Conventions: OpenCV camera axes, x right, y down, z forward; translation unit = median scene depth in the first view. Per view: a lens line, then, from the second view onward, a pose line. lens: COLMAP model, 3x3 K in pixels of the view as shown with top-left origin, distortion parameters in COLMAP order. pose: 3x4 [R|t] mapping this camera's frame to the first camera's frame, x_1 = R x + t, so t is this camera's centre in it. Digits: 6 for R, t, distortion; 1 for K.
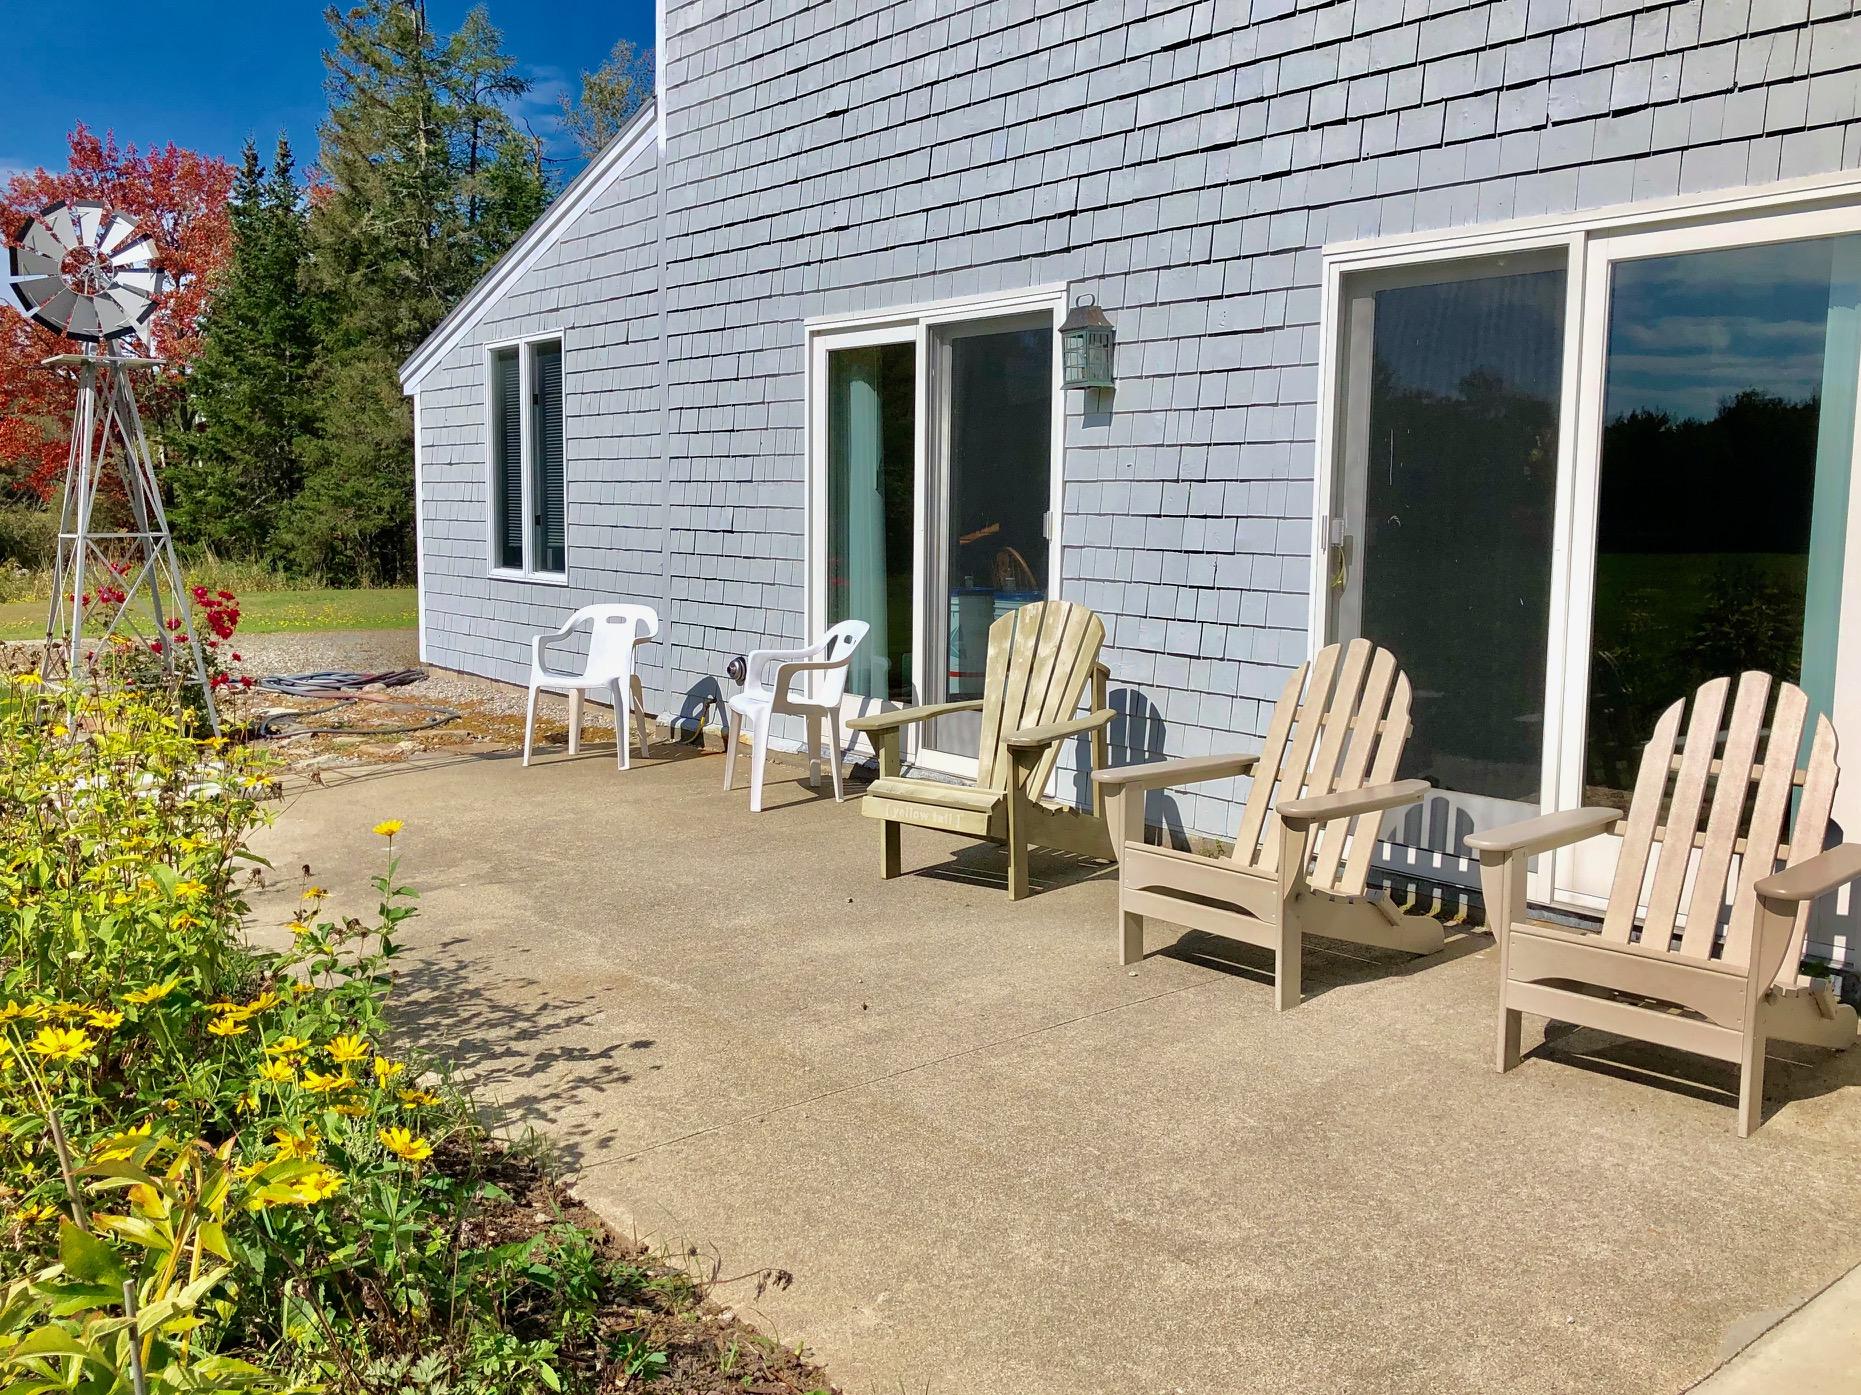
lens RADIAL K [[1680.4, 0, 923.7], [0, 1680.4, 678.7], [0, 0, 1]] dist [0.000600, 0.029756]
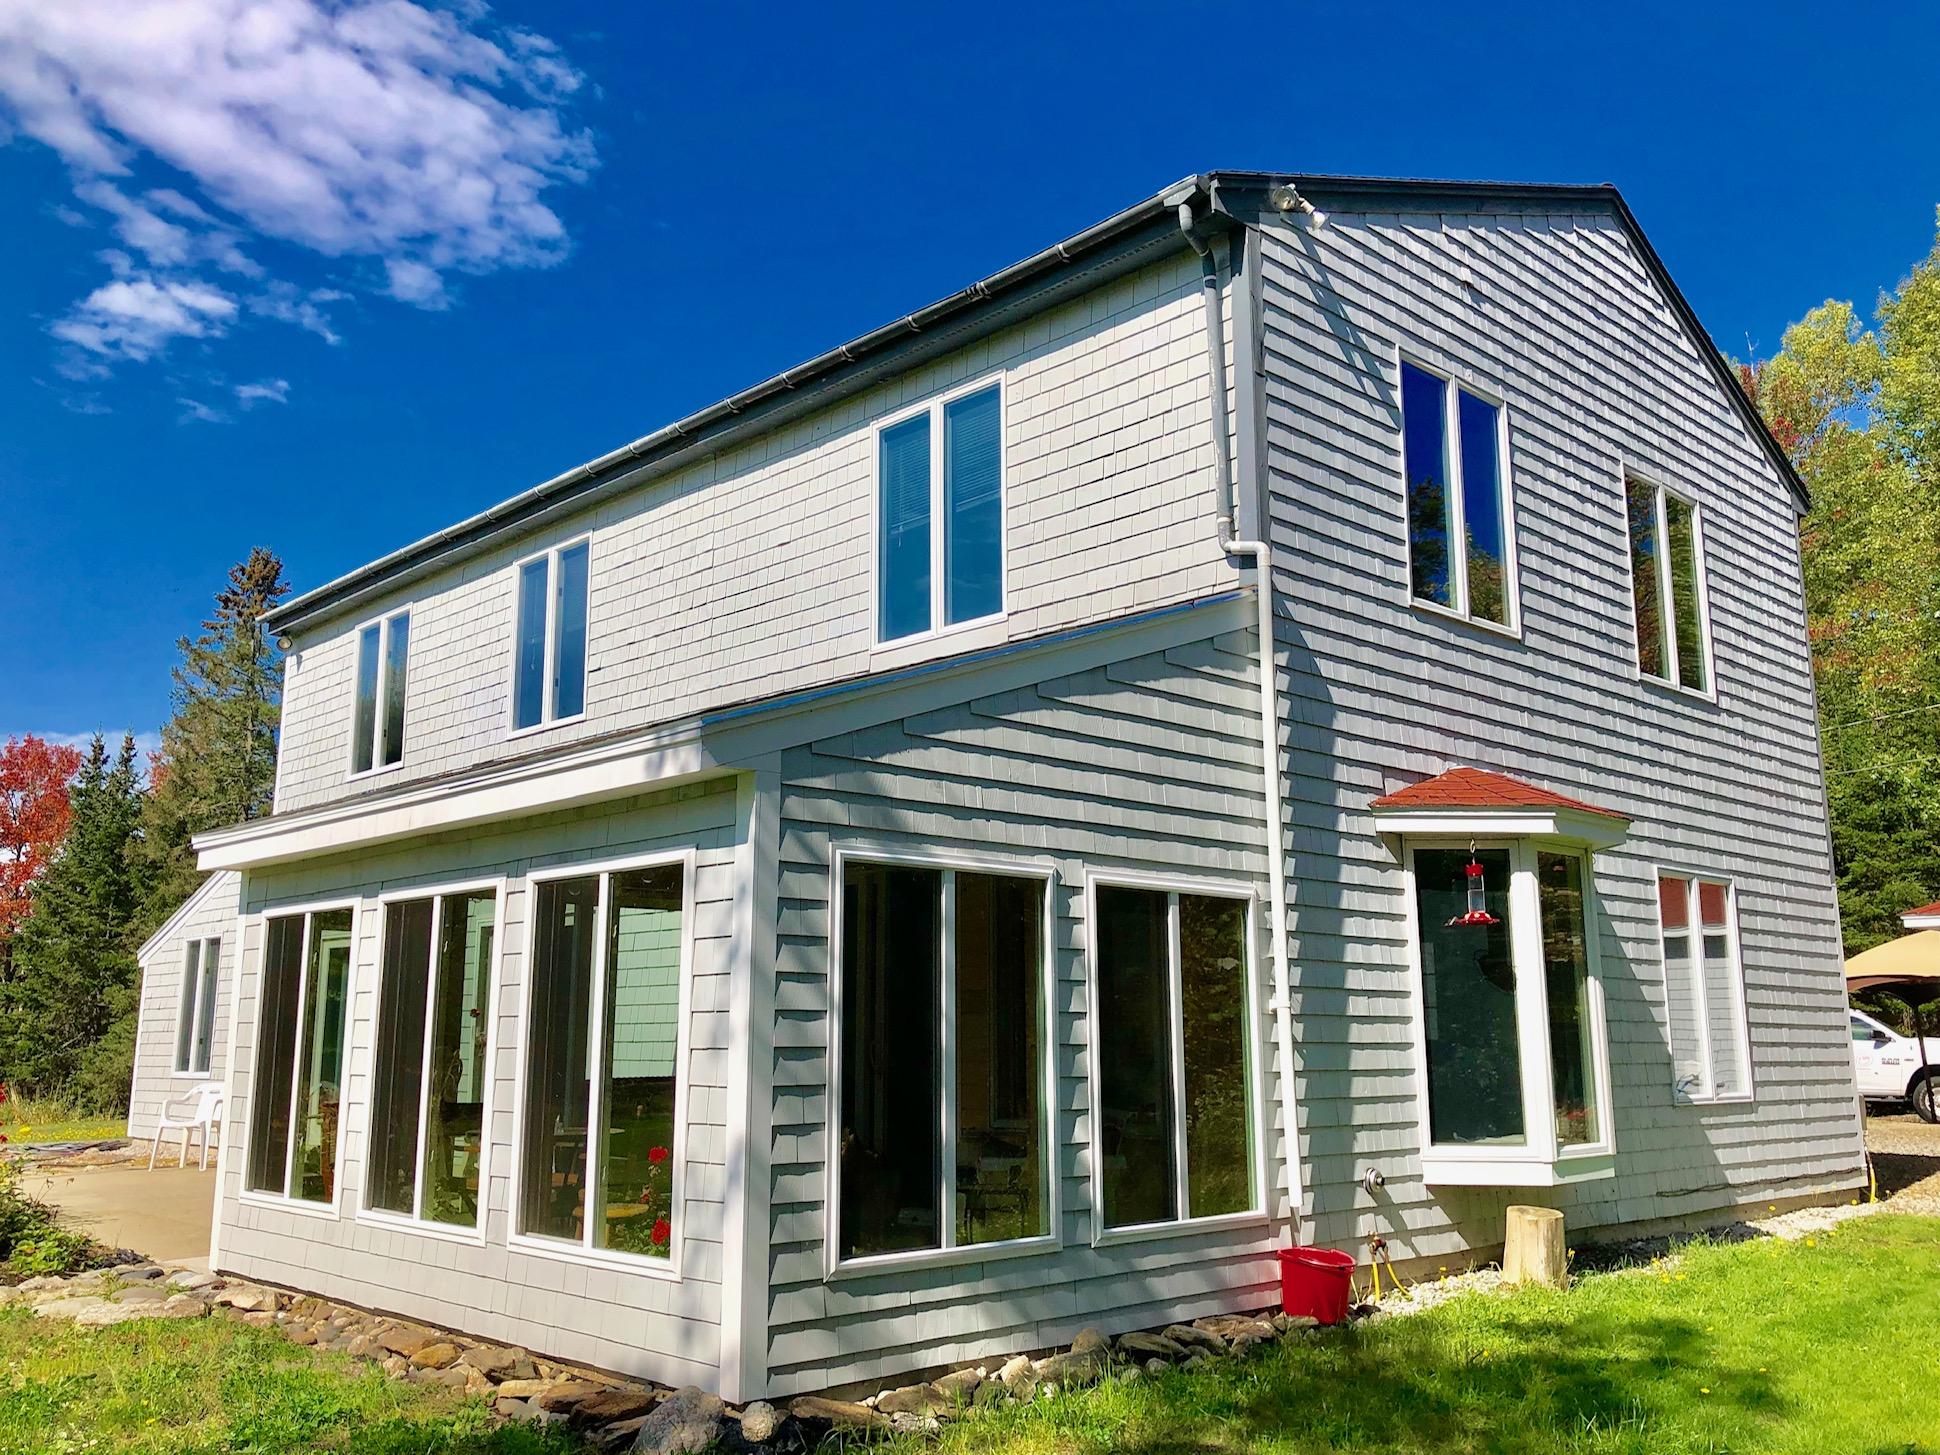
lens RADIAL K [[1633.2, 0, 982.9], [0, 1633.2, 720.5], [0, 0, 1]] dist [0.085524, -0.098499]
pose [[0.993525, 0.002538, 0.113589, 0.089158], [0.030342, 0.957516, -0.286780, 0.024575], [-0.109491, 0.288369, 0.951239, -0.190323]]
